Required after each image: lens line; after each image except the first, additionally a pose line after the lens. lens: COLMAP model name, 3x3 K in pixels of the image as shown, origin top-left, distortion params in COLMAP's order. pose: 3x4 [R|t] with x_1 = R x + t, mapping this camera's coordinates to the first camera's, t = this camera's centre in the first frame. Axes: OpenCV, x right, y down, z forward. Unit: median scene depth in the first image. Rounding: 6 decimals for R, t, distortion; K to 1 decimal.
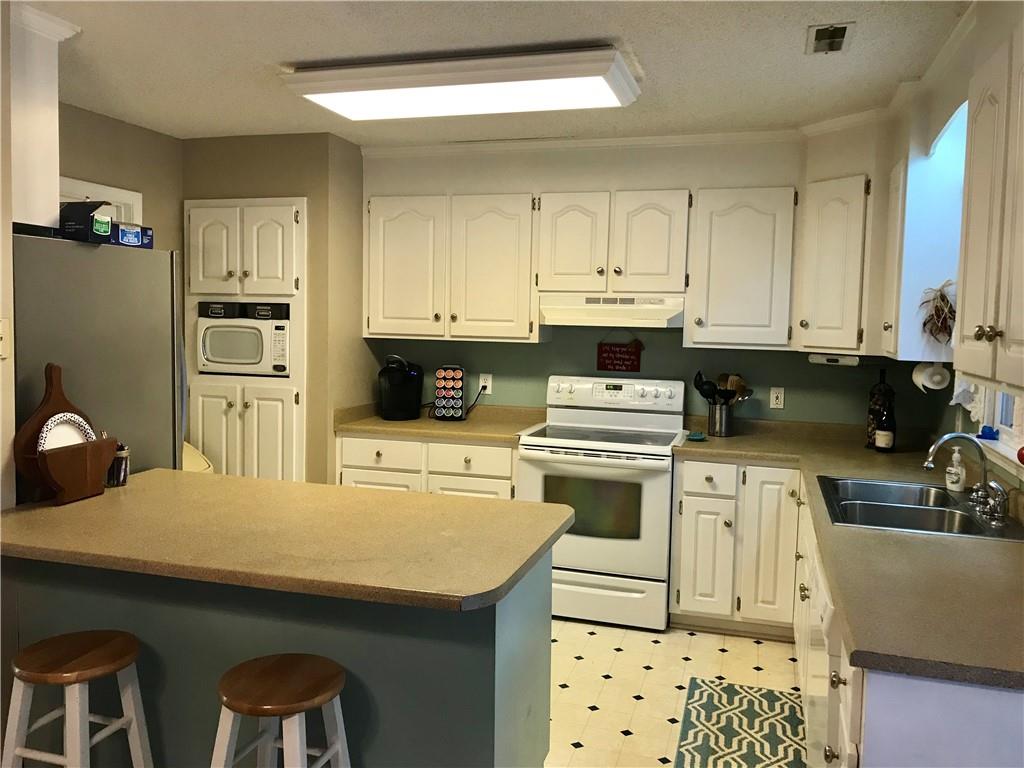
lens RADIAL K [[830.8, 0, 512.0], [0, 830.8, 384.0], [0, 0, 1]] dist [0.092777, -0.227517]
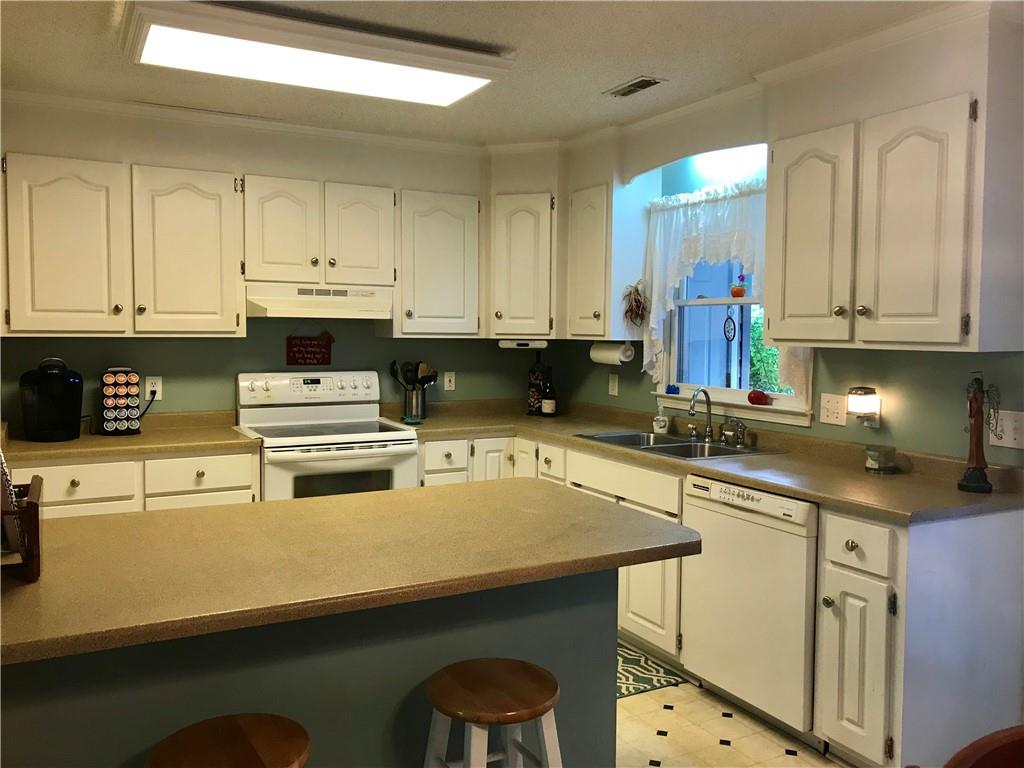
lens RADIAL K [[830.8, 0, 512.0], [0, 830.8, 384.0], [0, 0, 1]] dist [0.092777, -0.227517]
pose [[0.697949, -0.063846, 0.713296, -0.436854], [0.065442, 0.997537, 0.025255, -0.002464], [-0.713151, 0.029053, 0.700408, 0.154389]]
